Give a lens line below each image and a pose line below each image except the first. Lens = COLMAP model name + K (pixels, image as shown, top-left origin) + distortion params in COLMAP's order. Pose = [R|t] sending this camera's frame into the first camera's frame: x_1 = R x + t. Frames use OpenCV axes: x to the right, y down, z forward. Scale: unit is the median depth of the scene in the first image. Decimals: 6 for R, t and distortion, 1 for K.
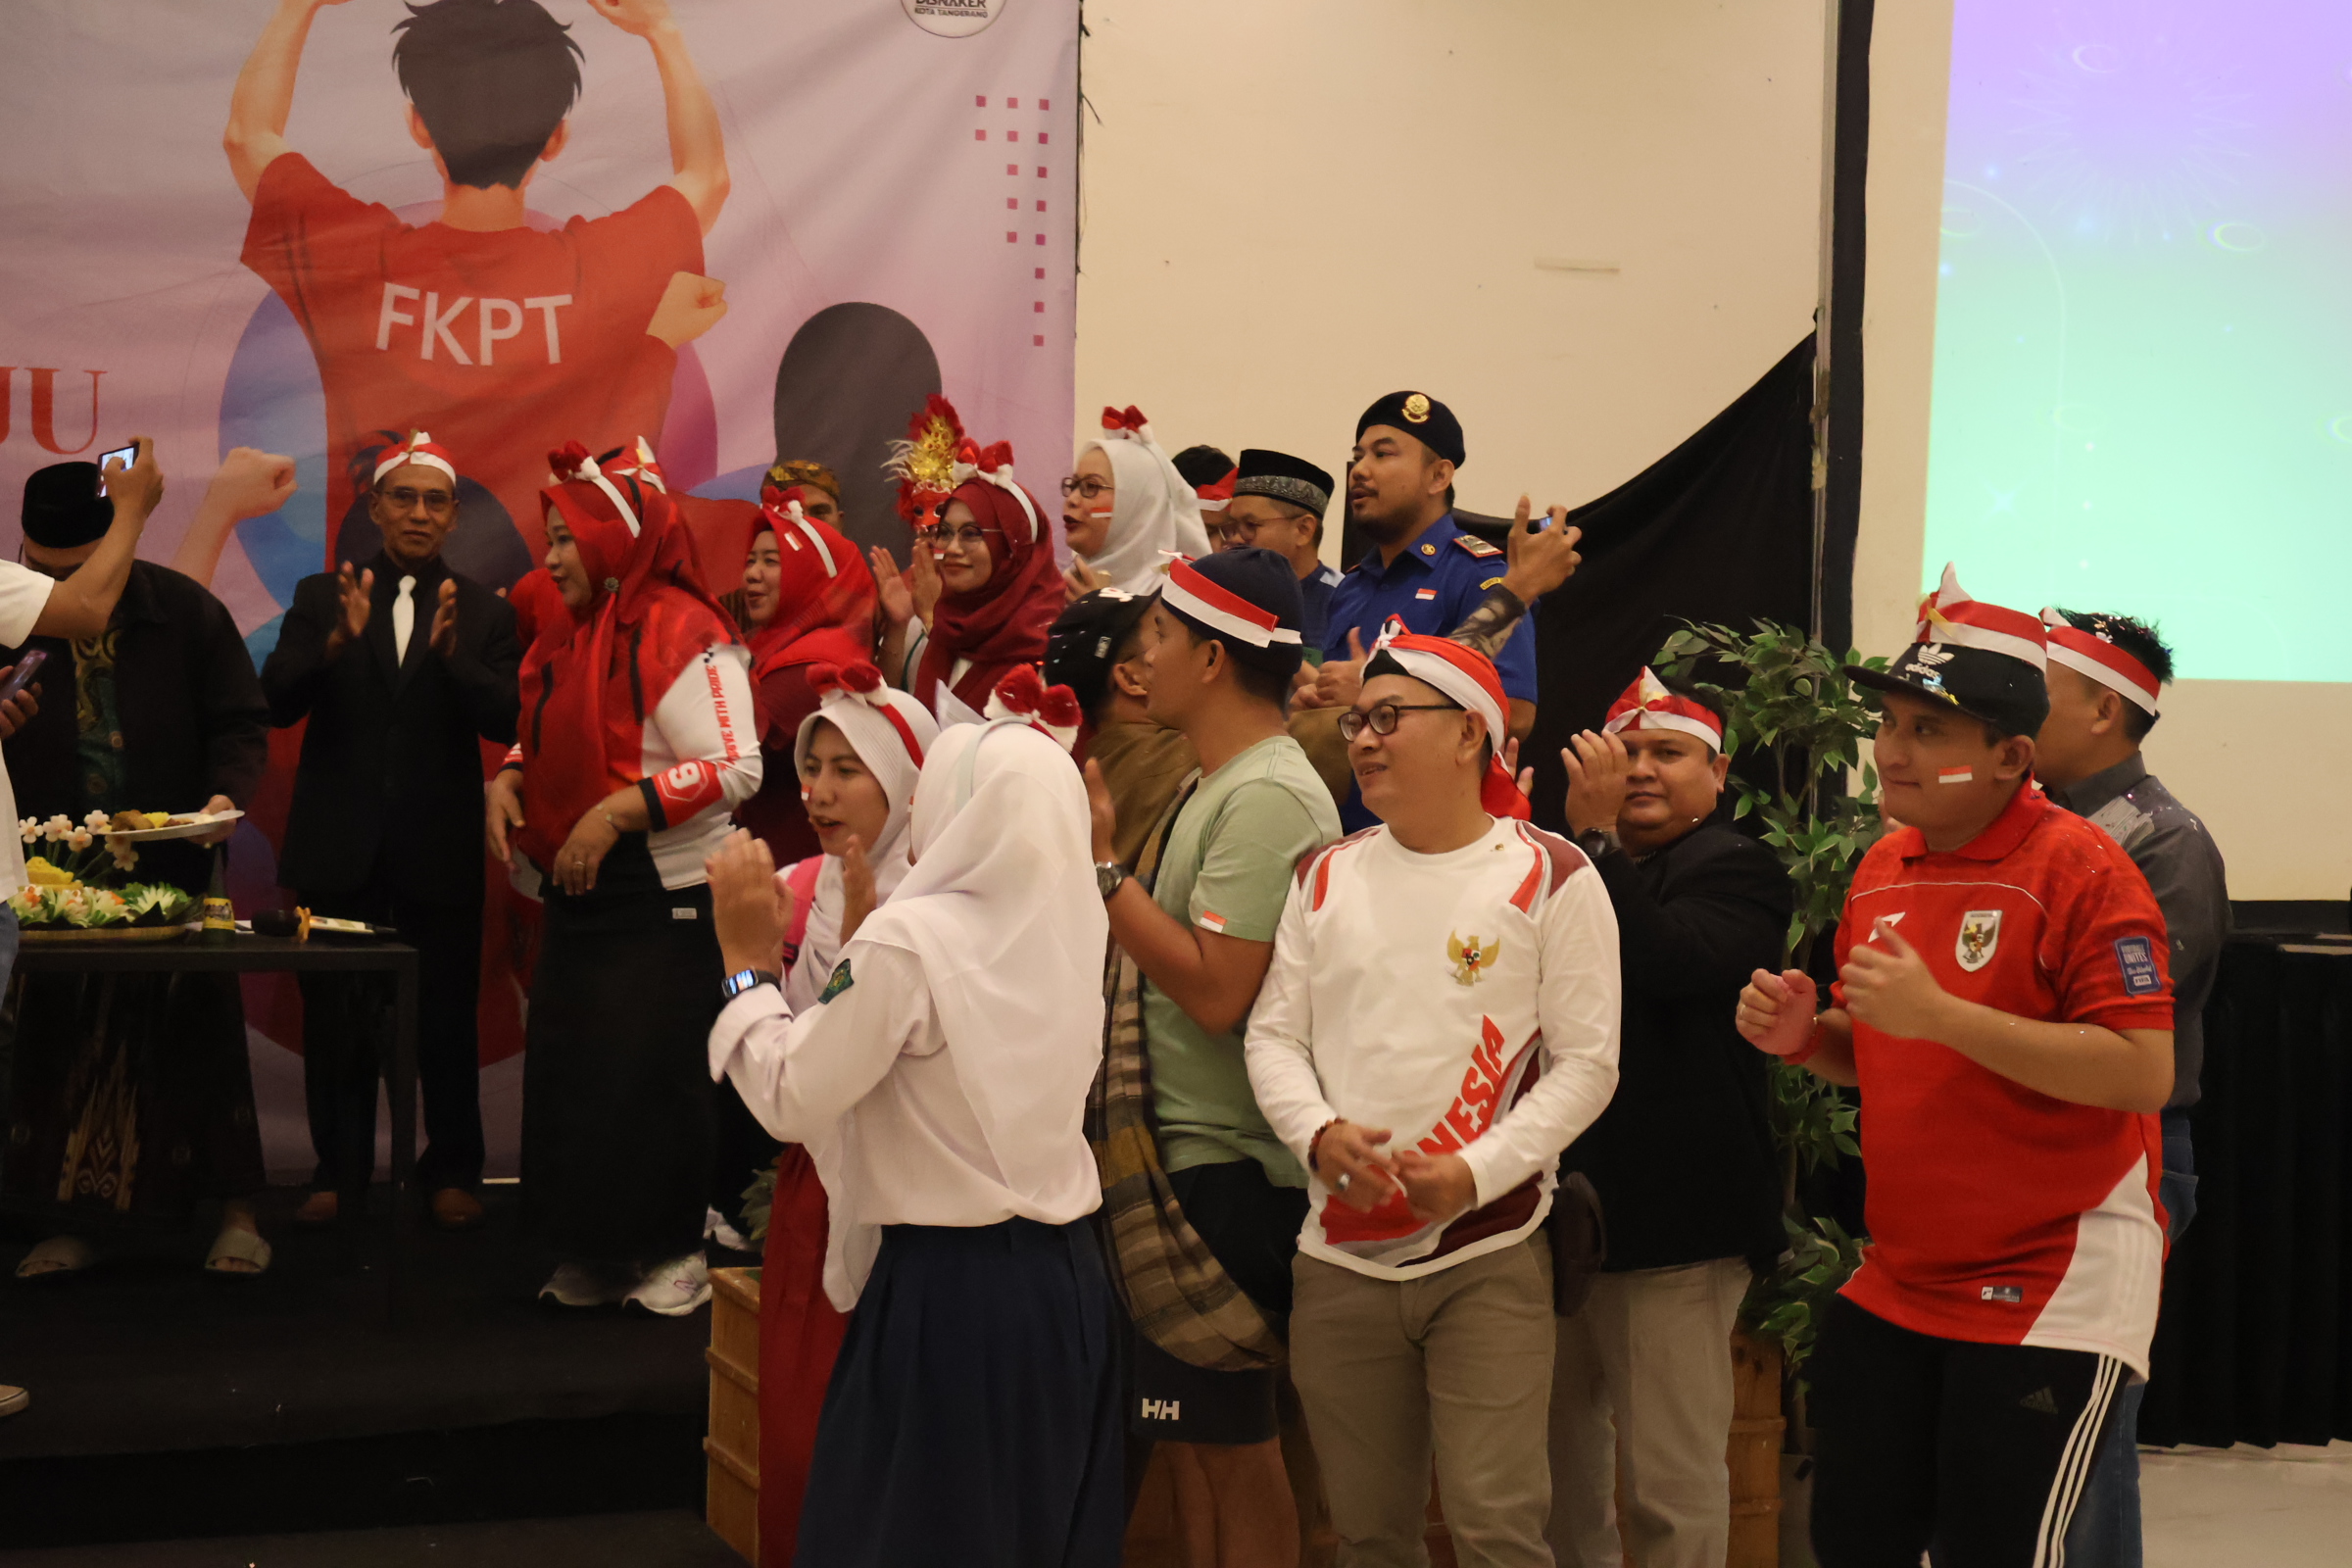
lens RADIAL K [[3547.9, 0, 1173.9], [0, 3547.9, 773.3], [0, 0, 1]] dist [-0.007431, 0.037832]
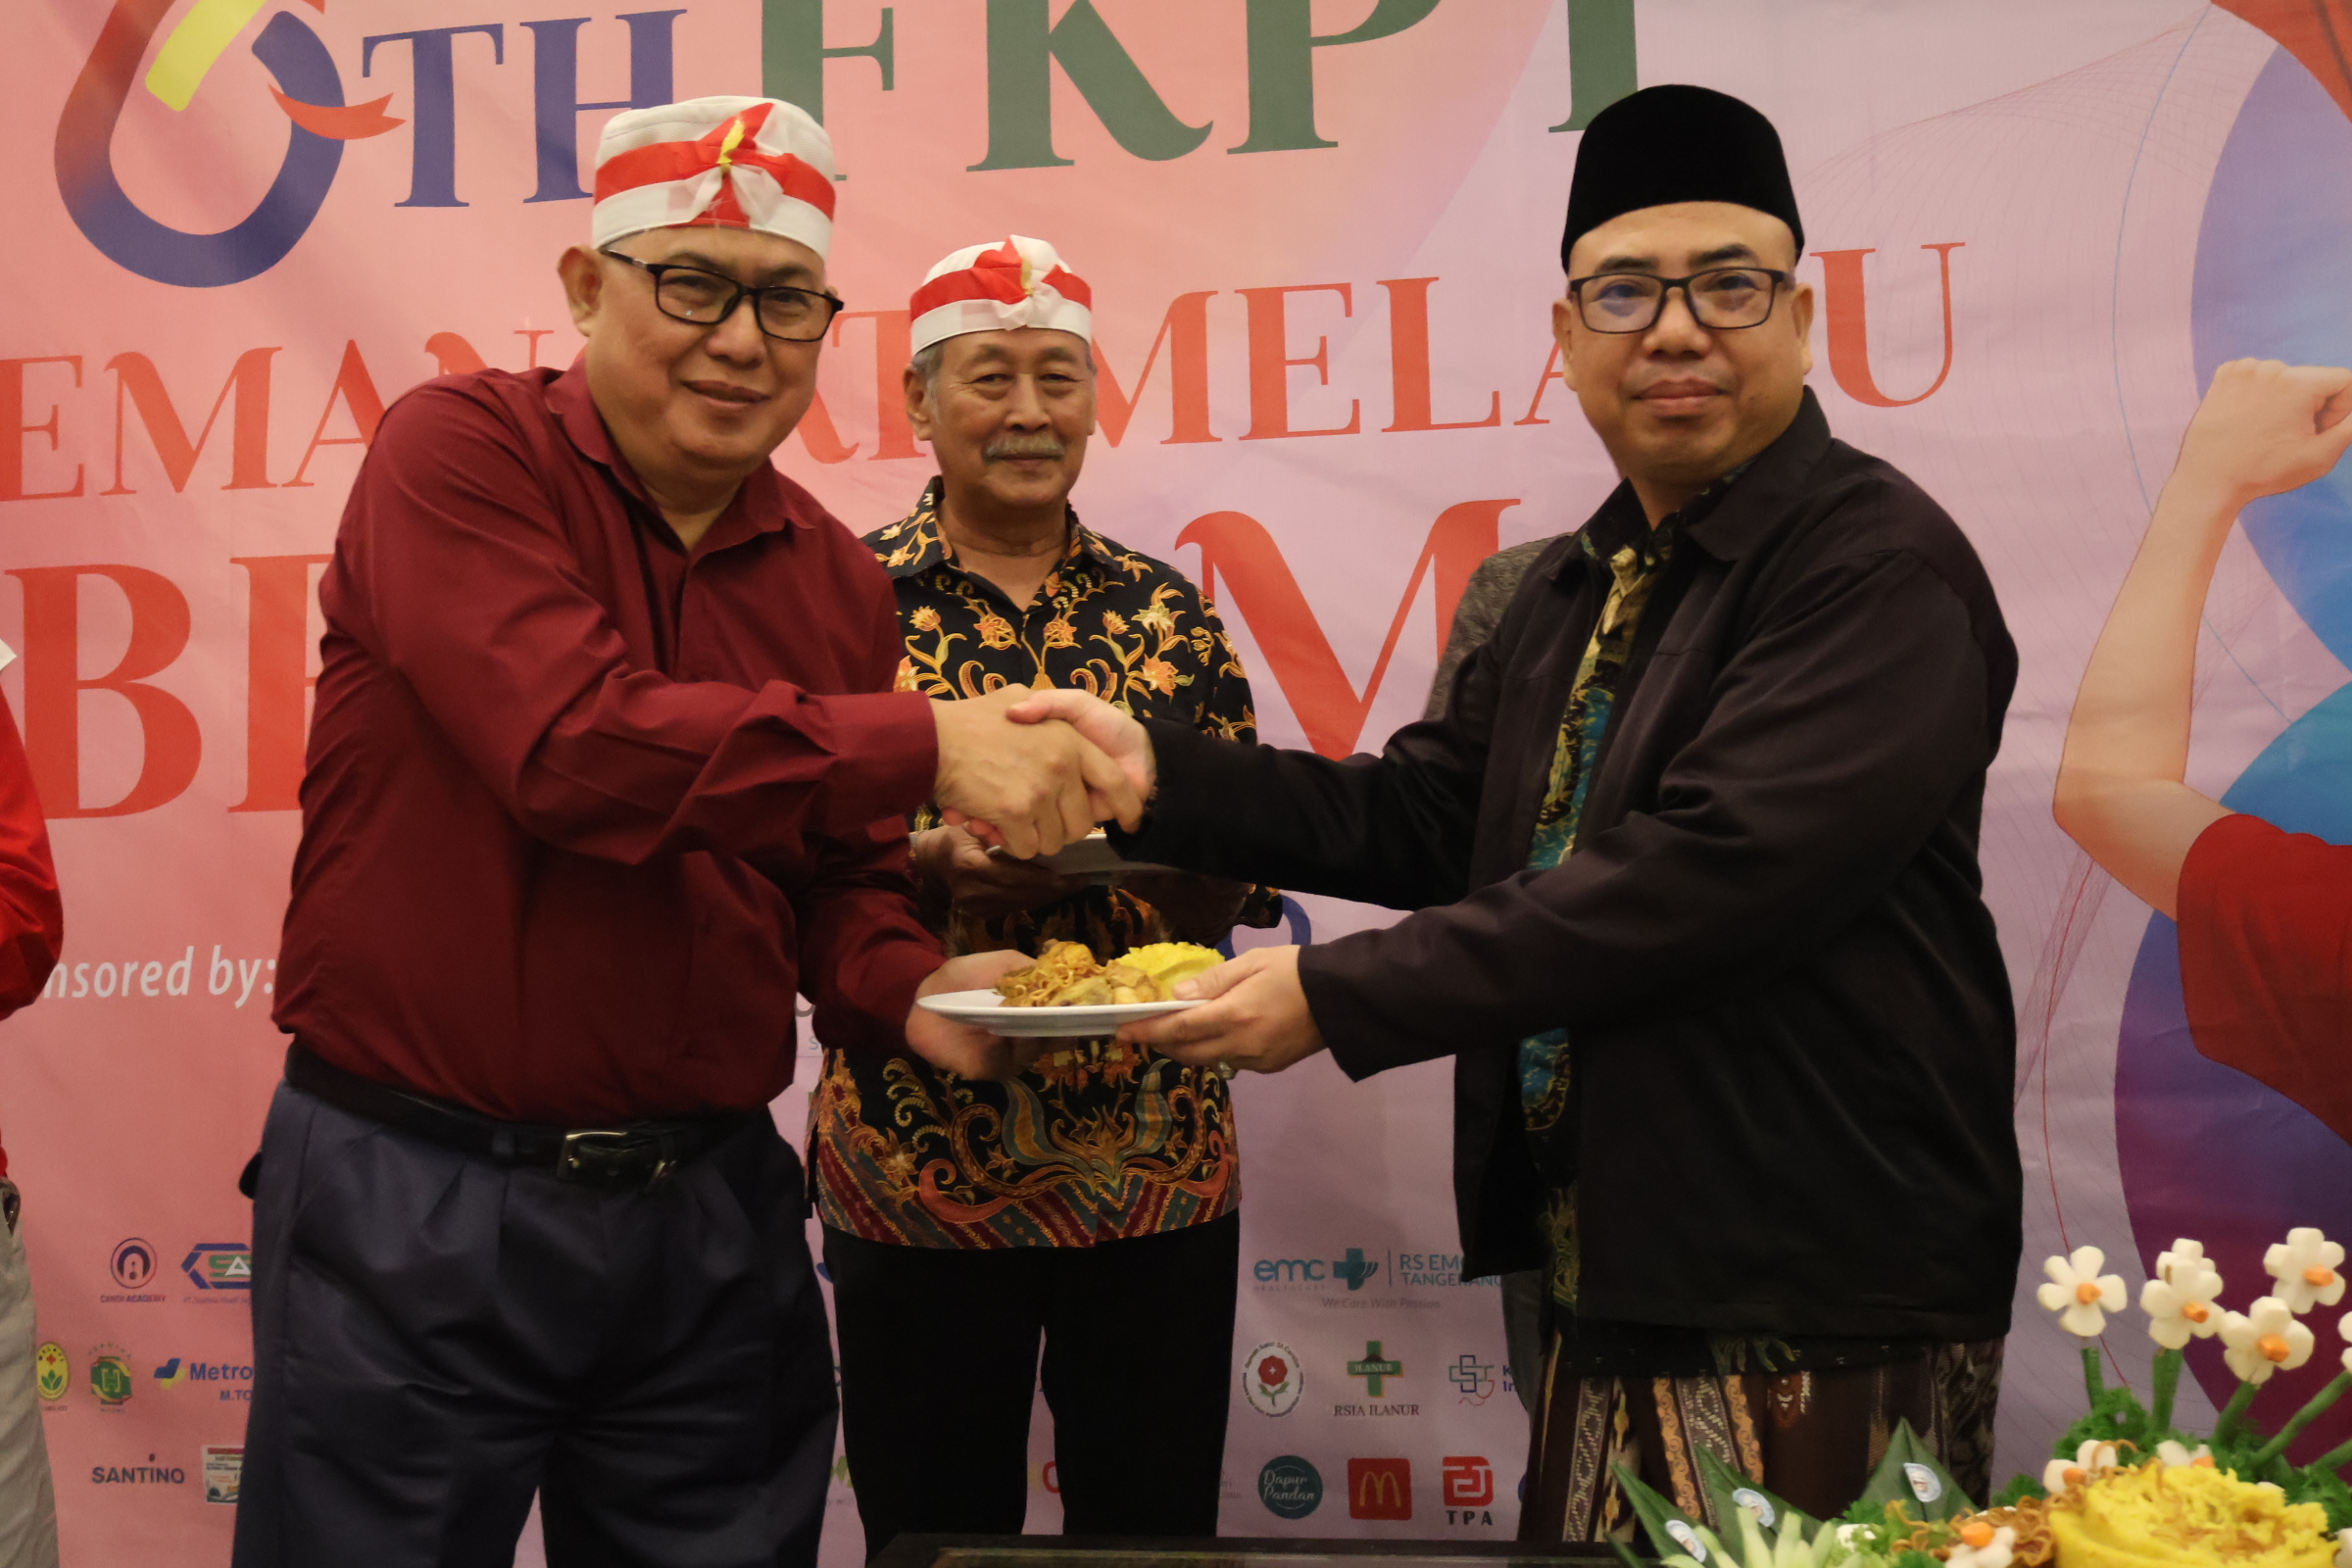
lens RADIAL K [[2569.2, 0, 1154.9], [0, 2569.2, 759.7], [0, 0, 1]] dist [0.007731, -0.016334]
pose [[0.865557, -0.071255, -0.495715, -0.216197], [0.031618, 0.995627, -0.087906, -0.008313], [0.499811, 0.060414, 0.864025, 0.602961]]
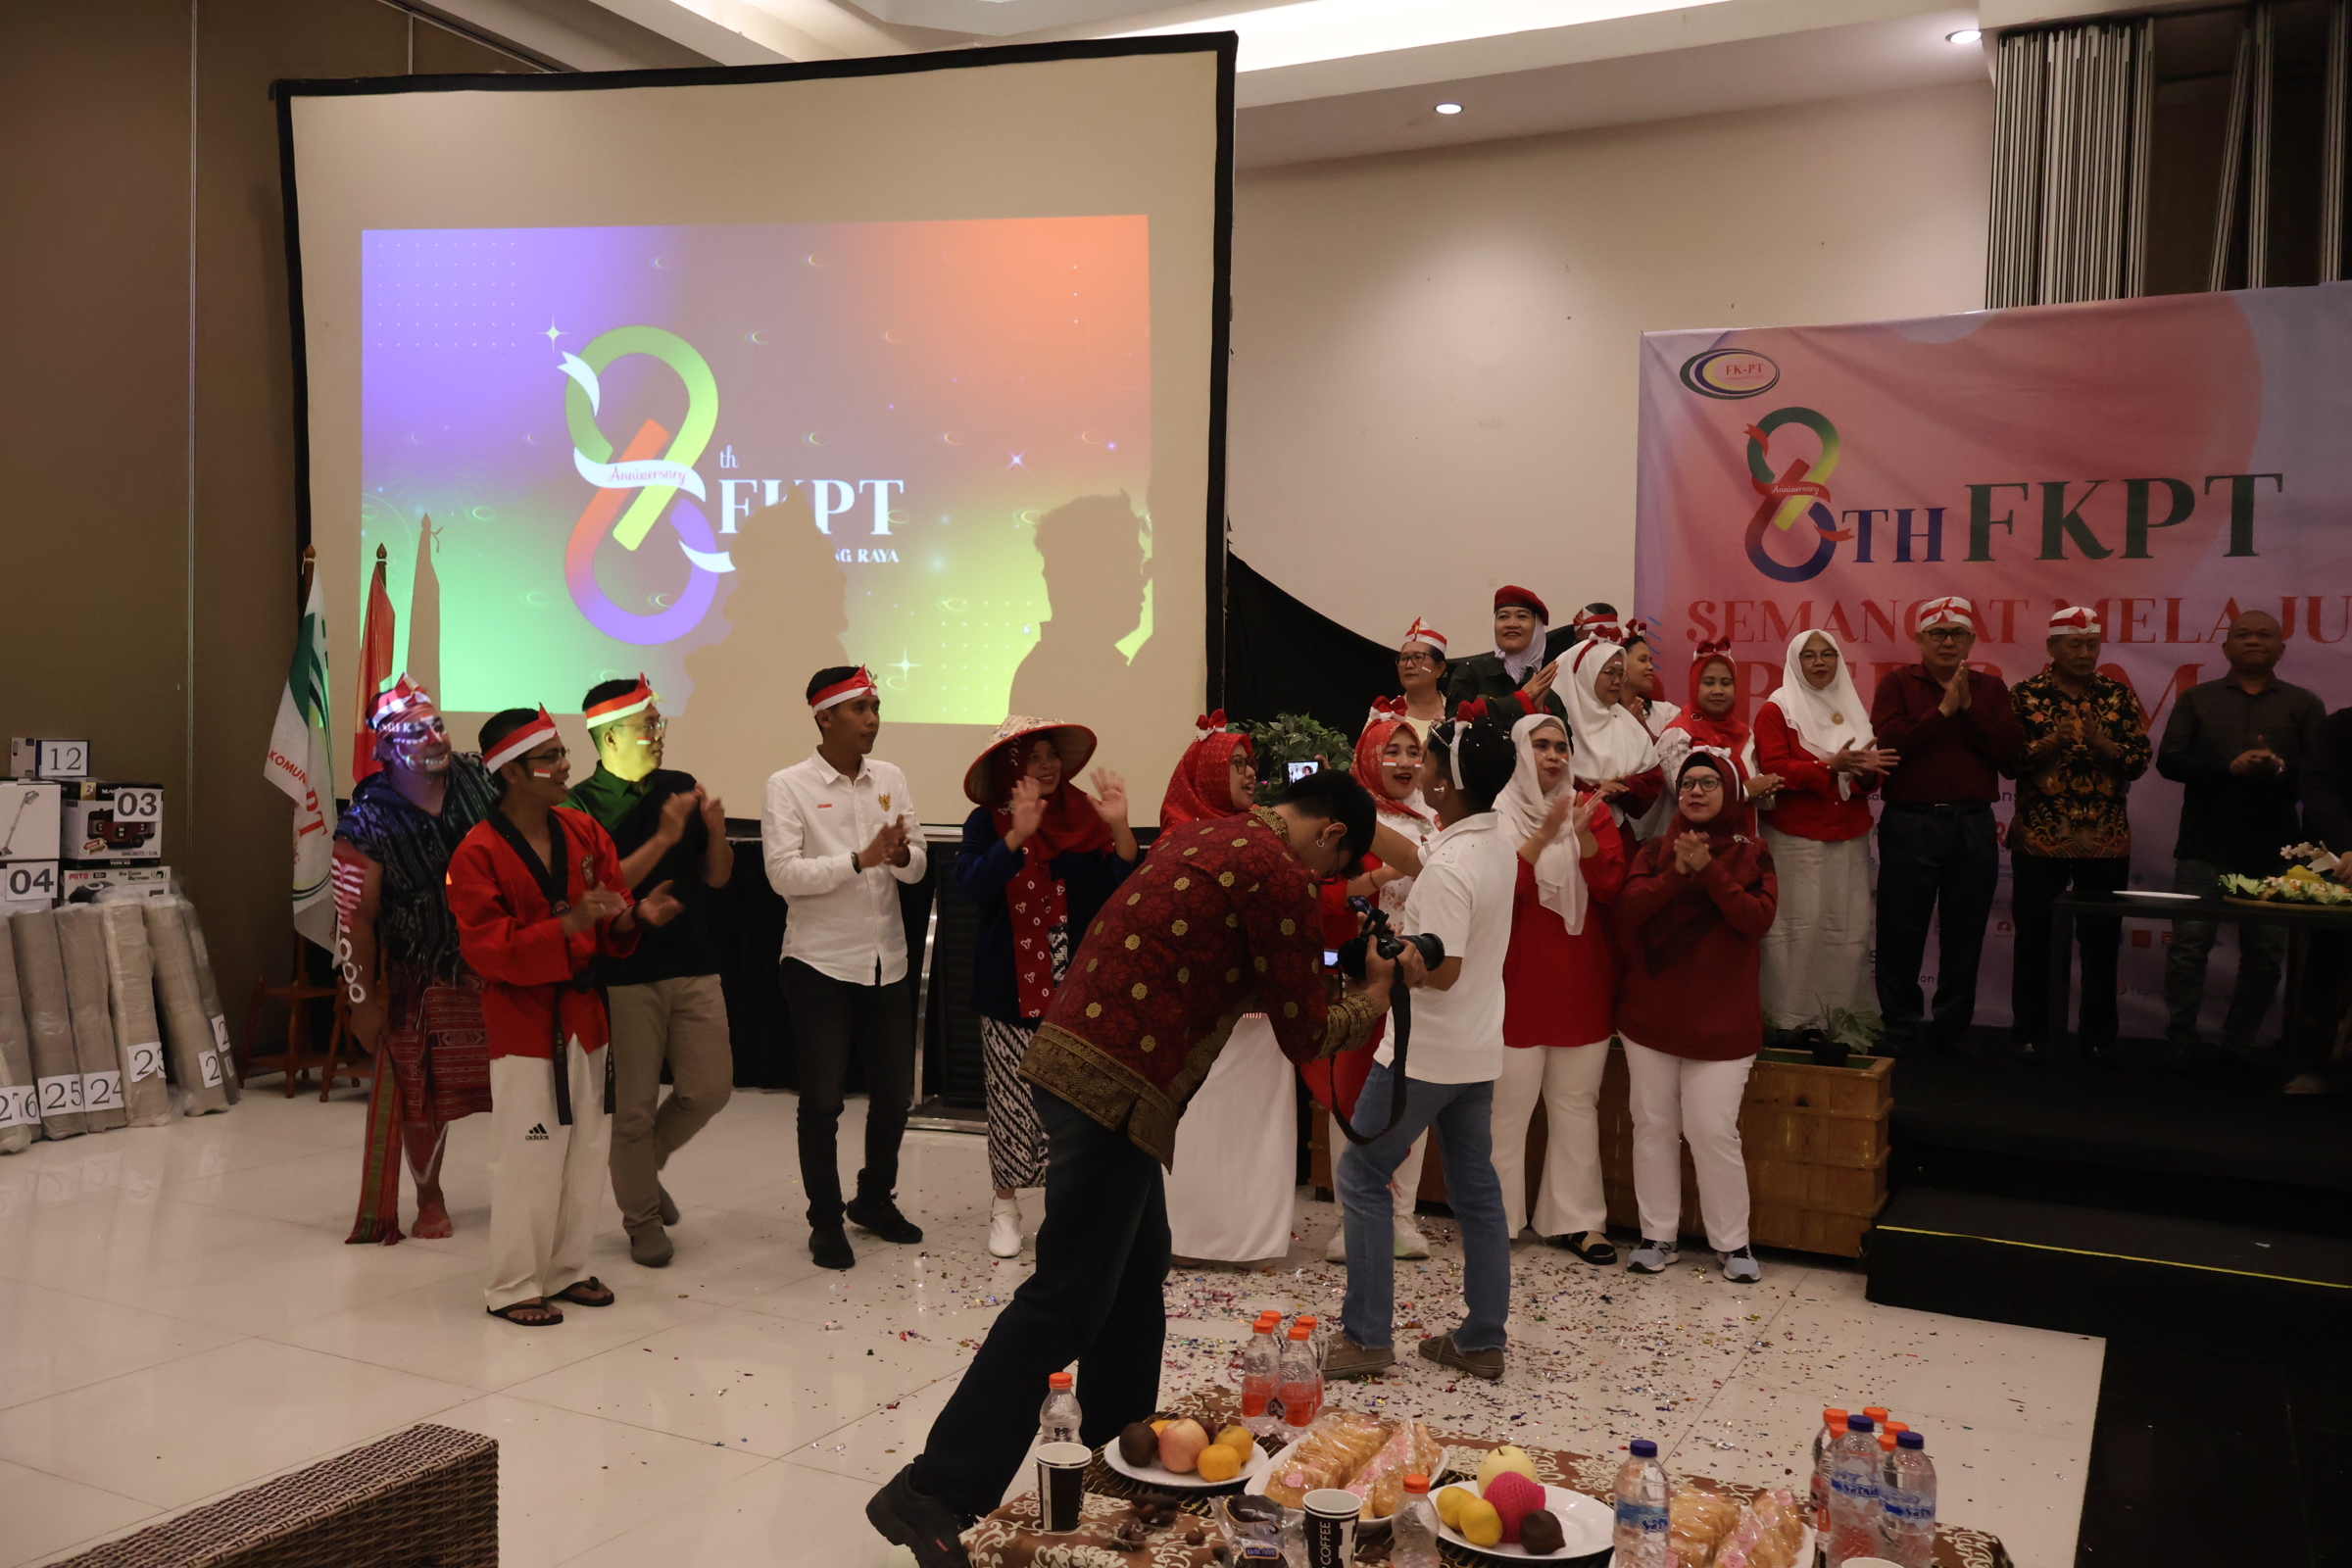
lens RADIAL K [[1943.1, 0, 1176.0], [0, 1943.1, 784.0], [0, 0, 1]] dist [-0.009204, -0.000214]
pose [[0.660715, 0.016312, -0.750460, 0.039149], [-0.027209, 0.999627, -0.002228, -0.000287], [0.750144, 0.021891, 0.660913, -0.084726]]
